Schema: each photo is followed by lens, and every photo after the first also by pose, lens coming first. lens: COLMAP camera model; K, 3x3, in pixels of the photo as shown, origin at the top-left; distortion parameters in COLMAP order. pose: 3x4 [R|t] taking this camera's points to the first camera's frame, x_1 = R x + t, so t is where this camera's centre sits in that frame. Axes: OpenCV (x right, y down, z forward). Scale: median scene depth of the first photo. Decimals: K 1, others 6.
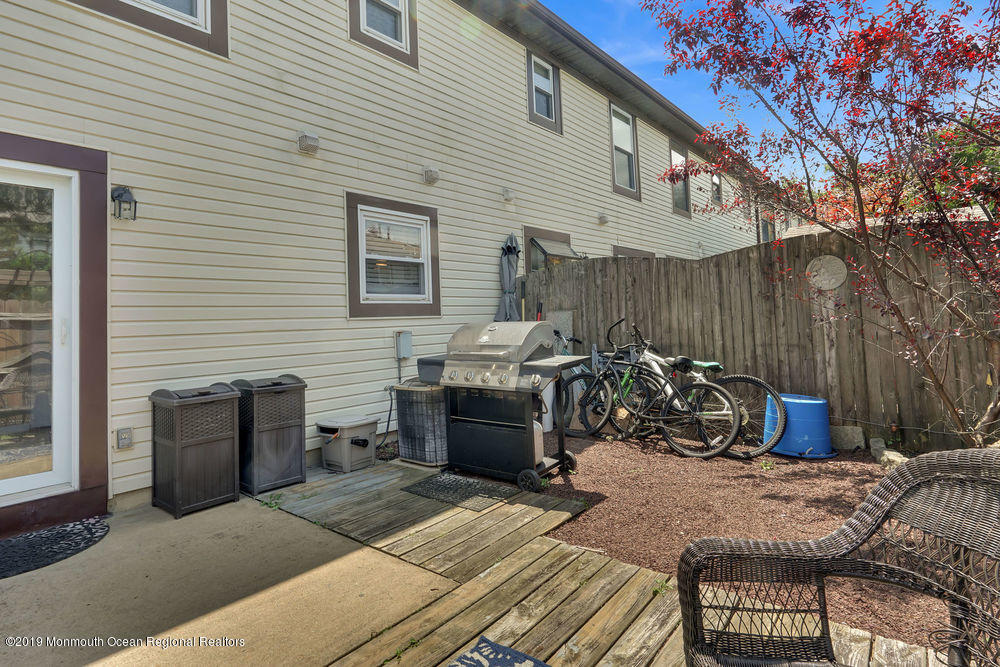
lens RADIAL K [[514.1, 0, 498.4], [0, 514.1, 307.1], [0, 0, 1]] dist [-0.000586, 0.000770]
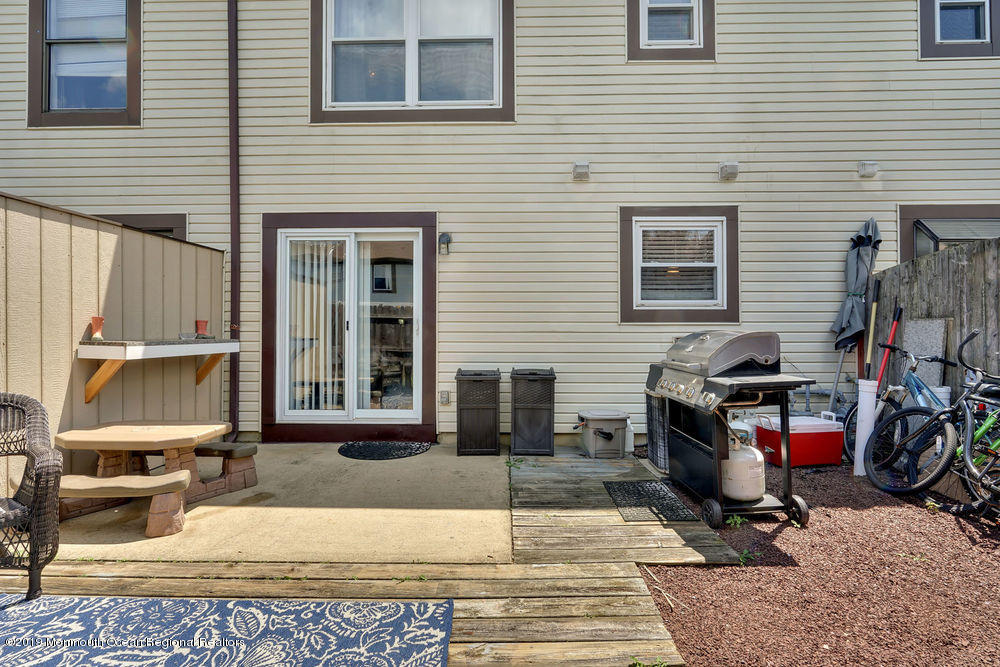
lens RADIAL K [[467.2, 0, 501.5], [0, 467.2, 334.6], [0, 0, 1]] dist [-0.002774, 0.001047]
pose [[0.639473, 0.038642, -0.767842, 0.314438], [-0.002199, 0.998824, 0.048436, -0.001492], [0.768811, -0.029285, 0.638806, 0.166717]]
